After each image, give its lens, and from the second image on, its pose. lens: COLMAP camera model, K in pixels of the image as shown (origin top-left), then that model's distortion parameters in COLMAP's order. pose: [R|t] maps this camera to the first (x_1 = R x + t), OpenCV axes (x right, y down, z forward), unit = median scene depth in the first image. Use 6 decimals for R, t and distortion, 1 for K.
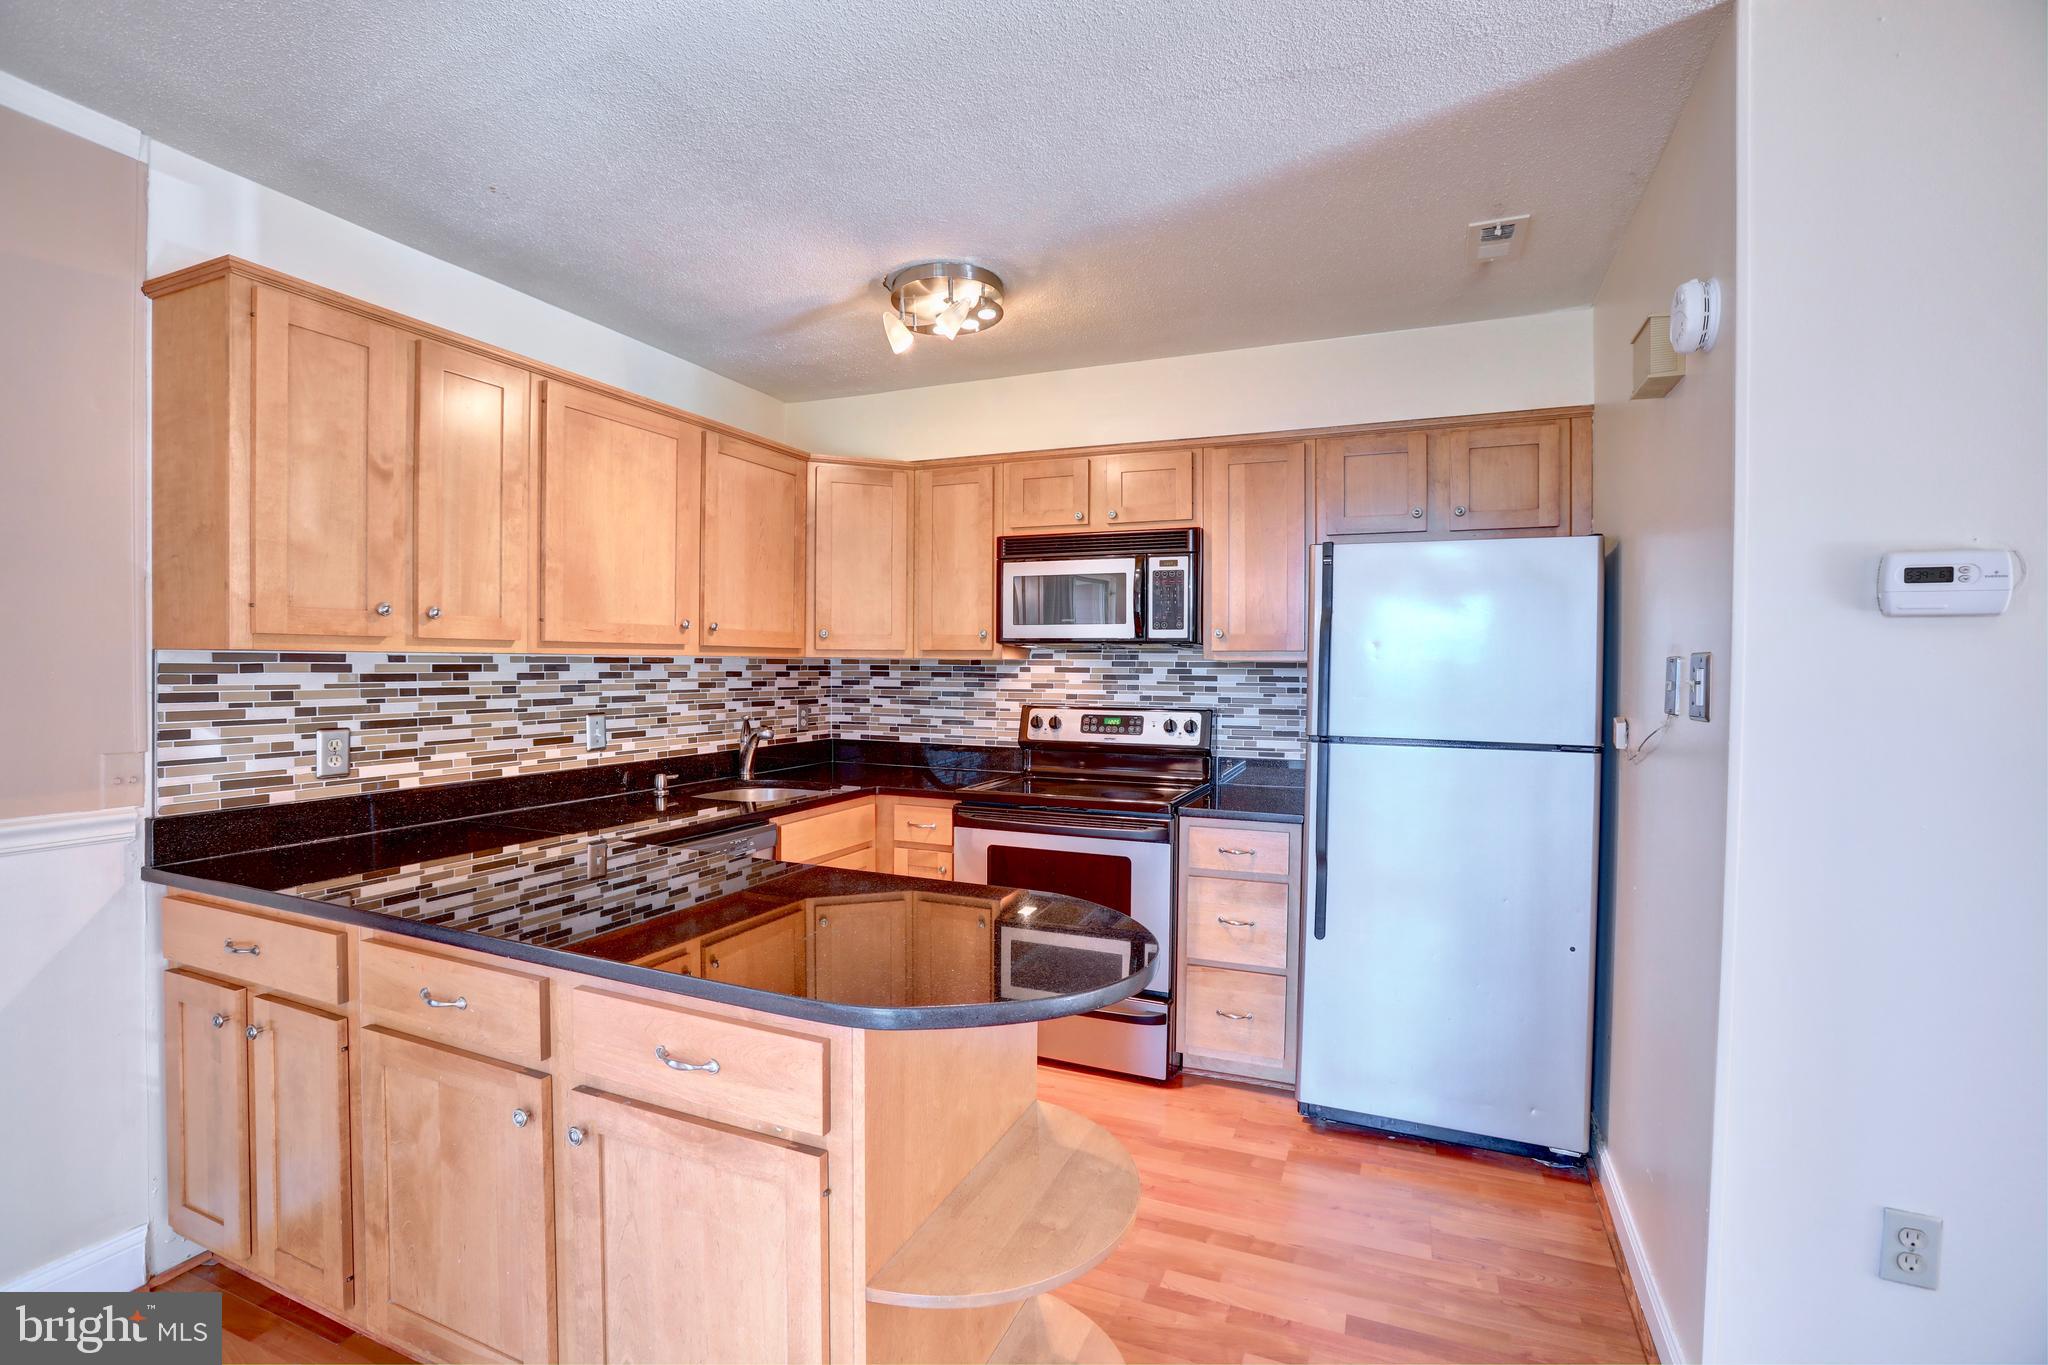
lens RADIAL K [[924.0, 0, 1027.1], [0, 924.0, 678.8], [0, 0, 1]] dist [-0.080084, 0.033198]
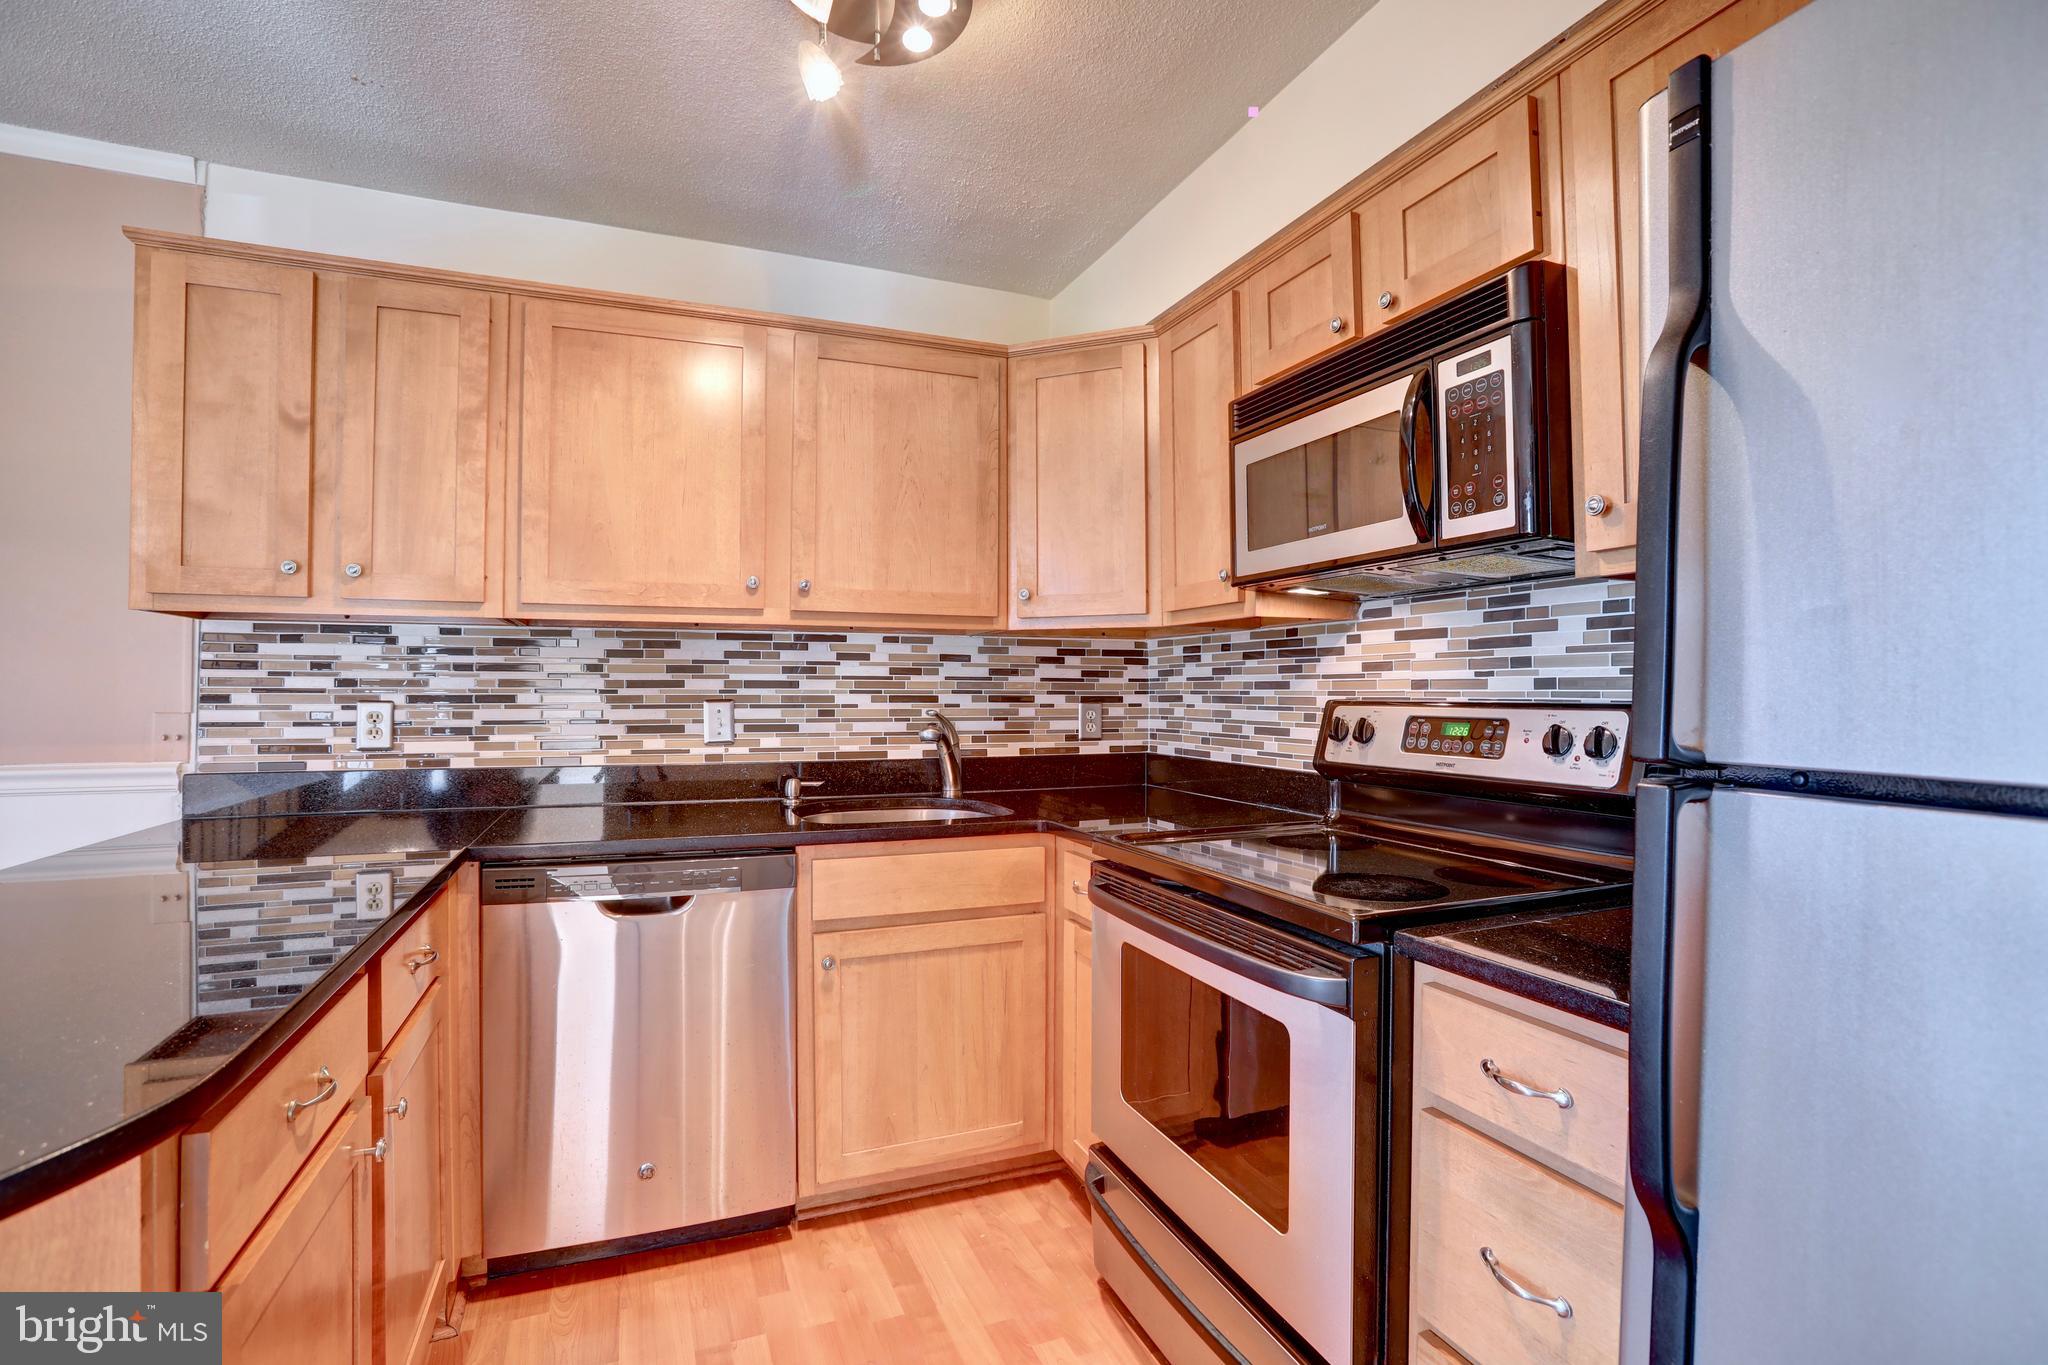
lens RADIAL K [[954.3, 0, 1010.1], [0, 954.3, 680.6], [0, 0, 1]] dist [-0.080246, 0.036857]
pose [[0.707561, -0.013530, -0.706523, 0.339294], [-0.006561, 0.999648, -0.025714, 0.041934], [0.706622, 0.022830, 0.707223, 0.586063]]
